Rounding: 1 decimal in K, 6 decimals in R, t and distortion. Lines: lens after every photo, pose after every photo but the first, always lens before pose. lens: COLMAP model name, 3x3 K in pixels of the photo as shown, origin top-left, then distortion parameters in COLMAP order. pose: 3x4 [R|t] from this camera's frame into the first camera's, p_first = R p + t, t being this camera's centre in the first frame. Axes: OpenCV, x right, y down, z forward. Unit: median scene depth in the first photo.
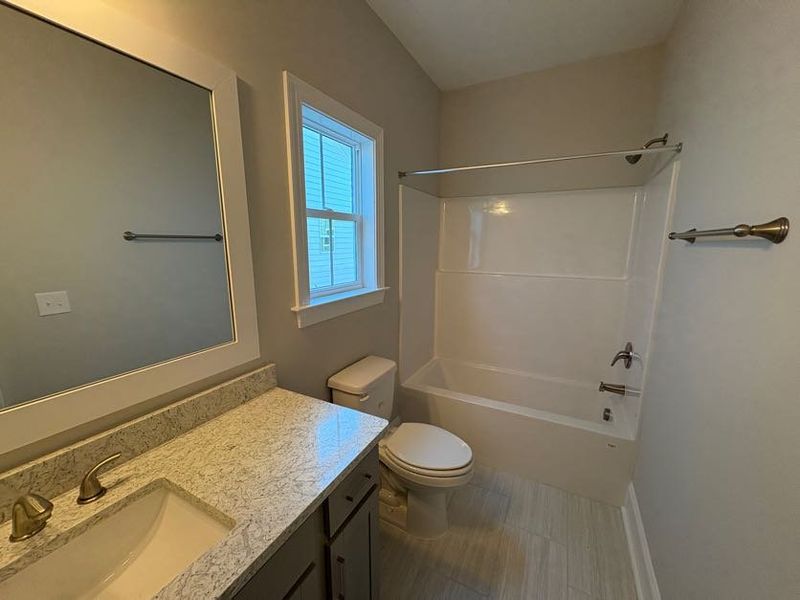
lens RADIAL K [[320.6, 0, 399.8], [0, 320.6, 299.0], [0, 0, 1]] dist [-0.000256, 0.000596]
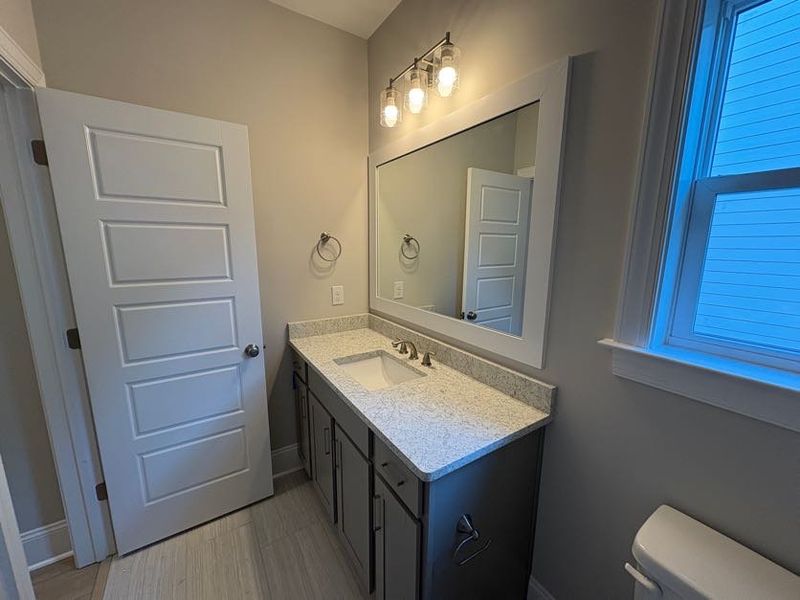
lens RADIAL K [[320.6, 0, 400.6], [0, 320.6, 300.6], [0, 0, 1]] dist [-0.000256, 0.000596]
pose [[-0.489028, 0.146716, -0.859841, 0.638826], [-0.167243, 0.951693, 0.257508, -0.213680], [0.856085, 0.269731, -0.440867, 1.254319]]
